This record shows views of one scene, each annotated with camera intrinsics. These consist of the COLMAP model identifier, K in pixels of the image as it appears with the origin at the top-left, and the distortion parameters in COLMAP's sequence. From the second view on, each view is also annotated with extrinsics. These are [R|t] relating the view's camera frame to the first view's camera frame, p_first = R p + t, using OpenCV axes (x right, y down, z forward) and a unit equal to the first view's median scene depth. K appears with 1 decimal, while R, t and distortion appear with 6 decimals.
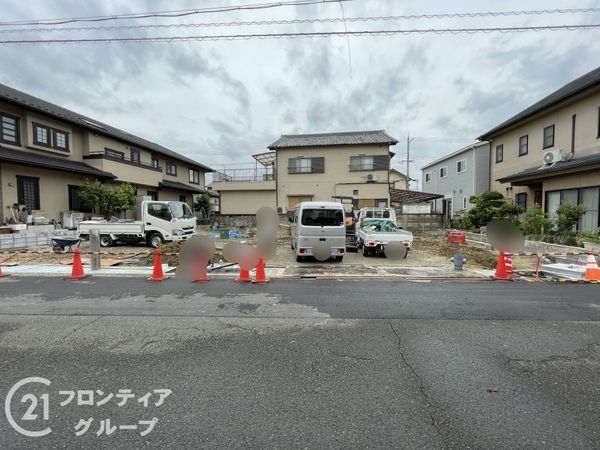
lens RADIAL K [[245.2, 0, 301.1], [0, 245.2, 225.5], [0, 0, 1]] dist [-0.001978, -0.000366]
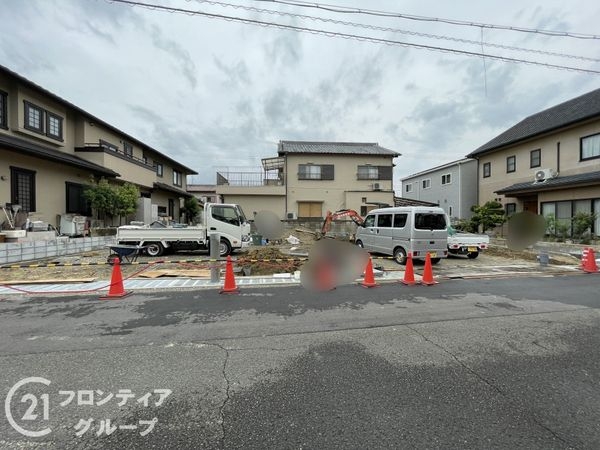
lens RADIAL K [[245.2, 0, 301.1], [0, 245.2, 225.5], [0, 0, 1]] dist [-0.001978, -0.000366]
pose [[0.976911, 0.001310, 0.213644, -0.359169], [0.005164, 0.999544, -0.029742, 0.006585], [-0.213585, 0.030159, 0.976459, 0.047414]]
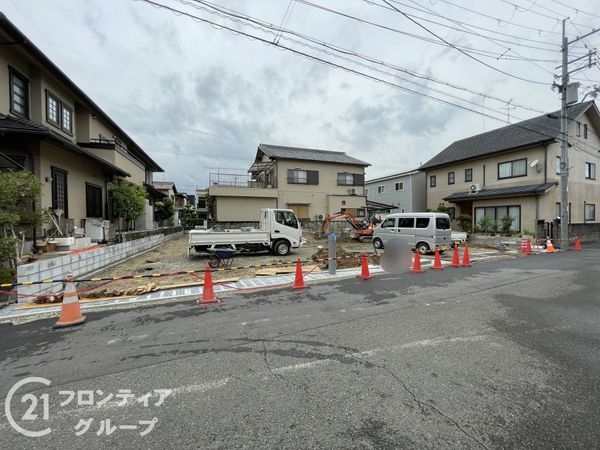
lens RADIAL K [[245.2, 0, 301.1], [0, 245.2, 225.5], [0, 0, 1]] dist [-0.001978, -0.000366]
pose [[0.880638, -0.012195, 0.473633, -0.722842], [0.024305, 0.999515, -0.019454, -0.006953], [-0.473166, 0.028644, 0.880508, 0.053048]]
